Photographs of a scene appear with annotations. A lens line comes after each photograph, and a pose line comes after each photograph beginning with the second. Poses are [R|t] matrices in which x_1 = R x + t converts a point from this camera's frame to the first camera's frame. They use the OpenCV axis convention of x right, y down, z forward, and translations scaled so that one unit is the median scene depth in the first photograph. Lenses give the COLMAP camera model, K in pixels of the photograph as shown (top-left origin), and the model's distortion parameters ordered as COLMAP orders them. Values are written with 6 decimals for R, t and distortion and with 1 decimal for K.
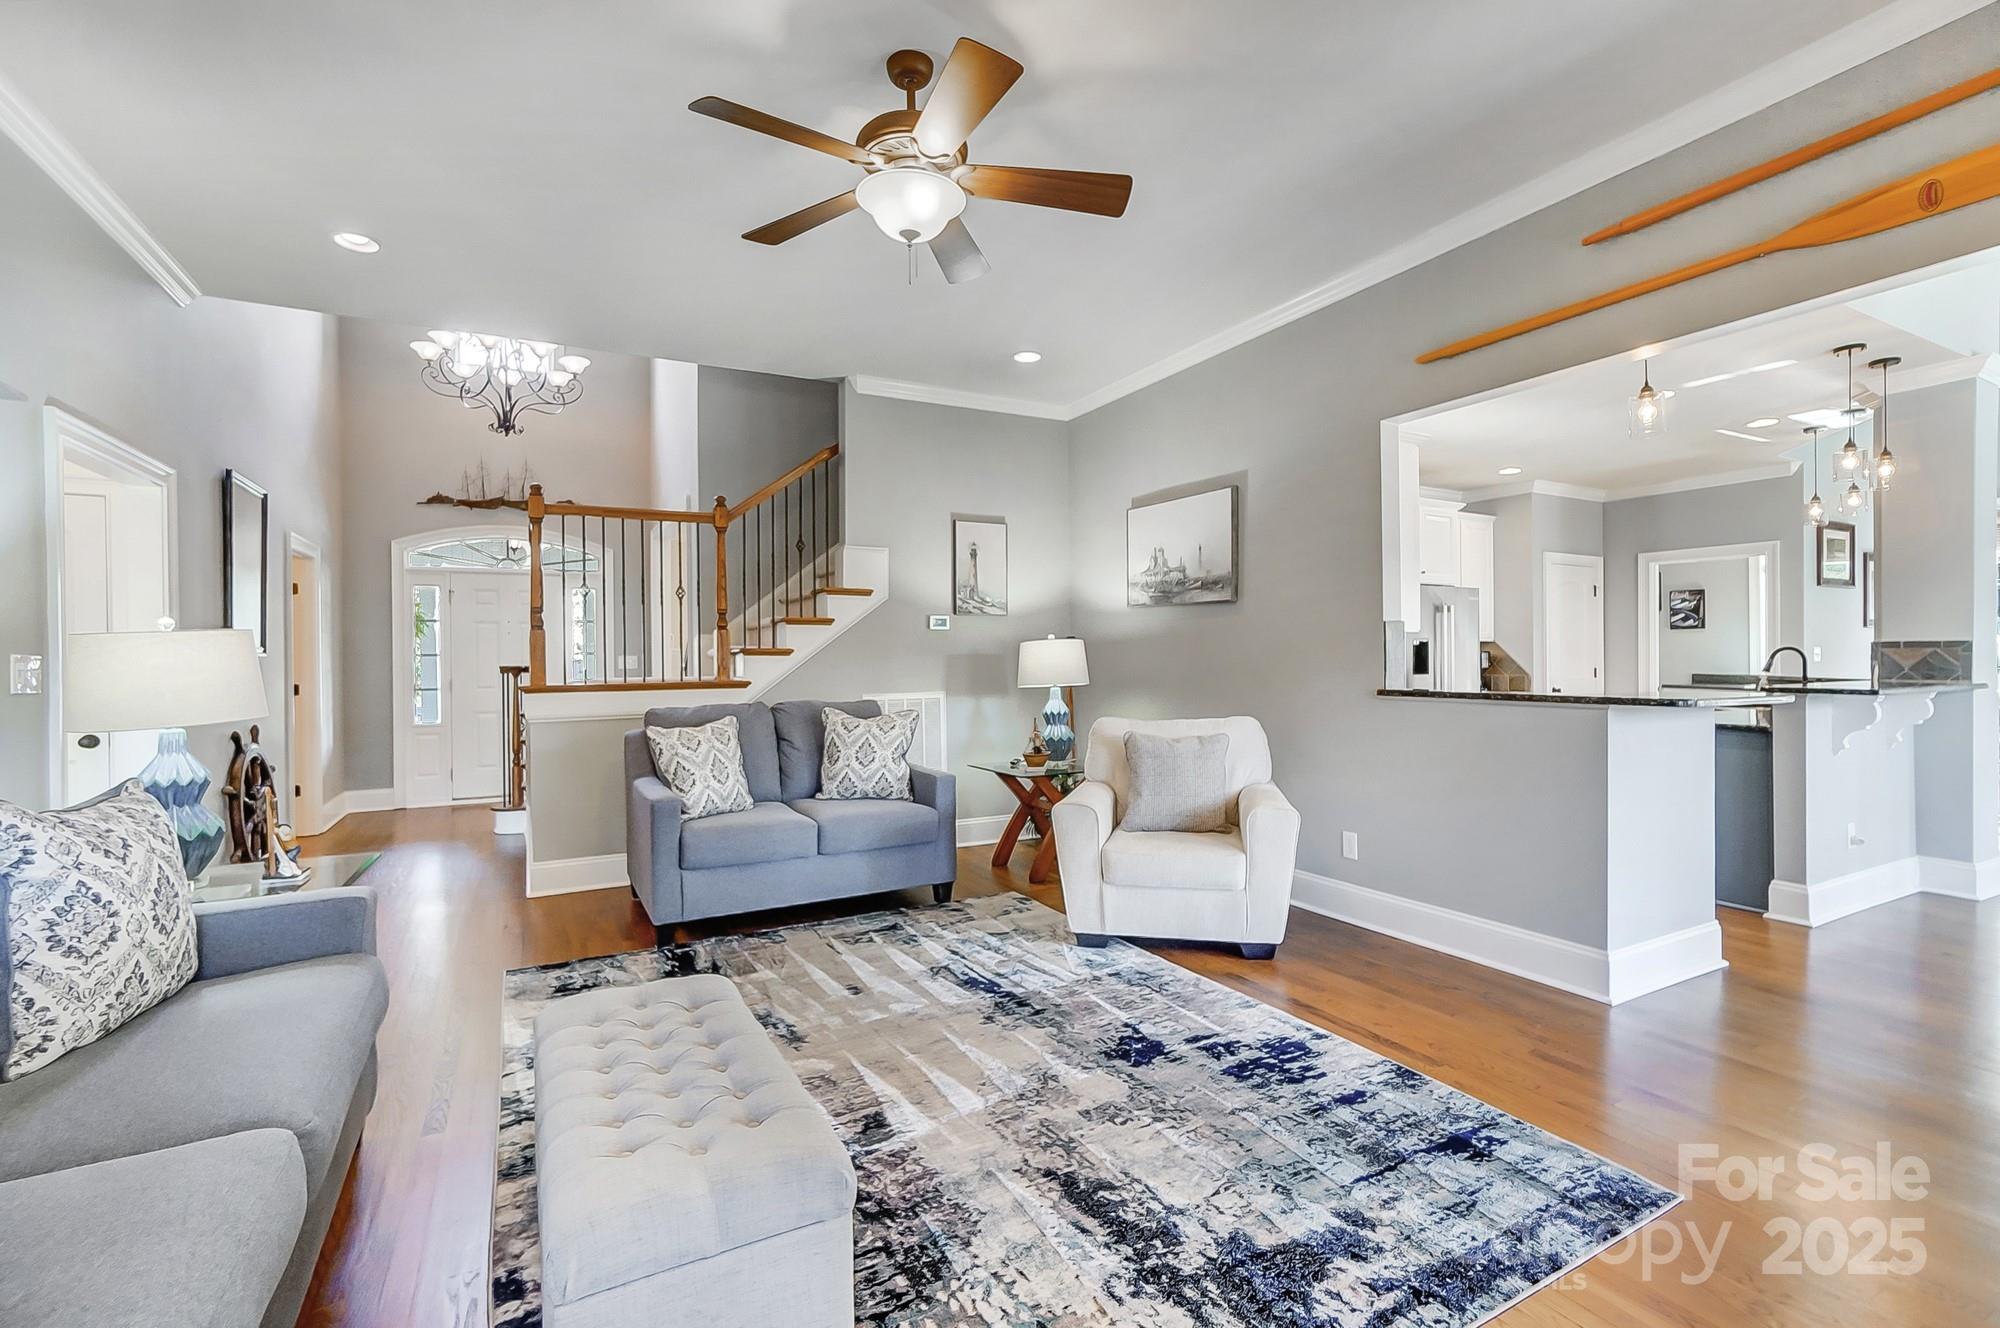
lens RADIAL K [[883.0, 0, 988.2], [0, 883.0, 657.0], [0, 0, 1]] dist [-0.016663, 0.005455]
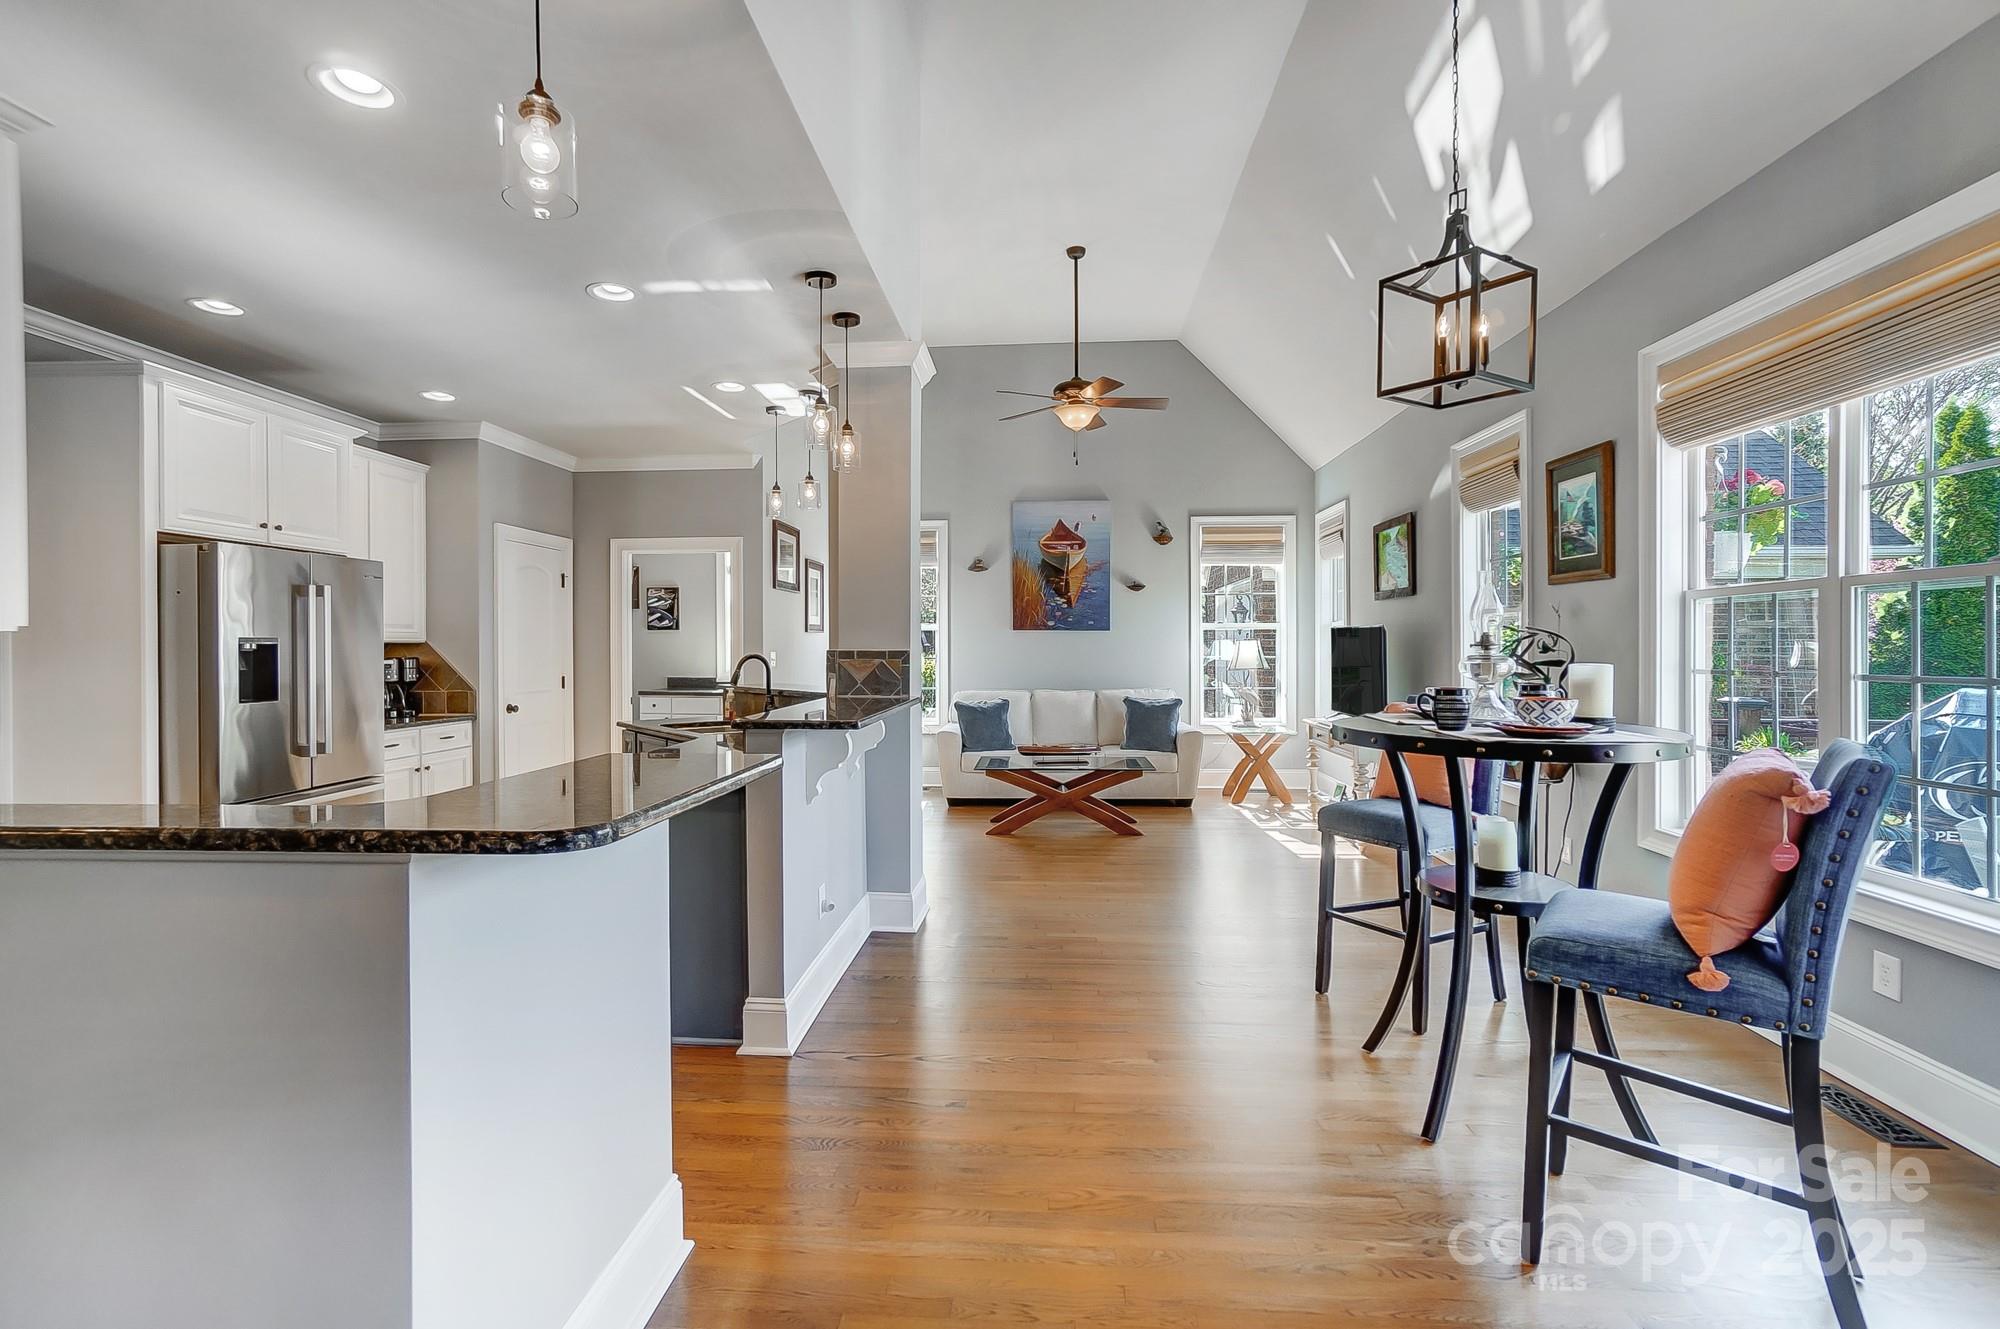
lens RADIAL K [[883.0, 0, 997.5], [0, 883.0, 657.7], [0, 0, 1]] dist [-0.016663, 0.005455]
pose [[0.519808, -0.006861, 0.854255, 0.502854], [0.001048, 0.999972, 0.007393, -0.024689], [-0.854282, -0.002947, 0.519801, 0.578138]]
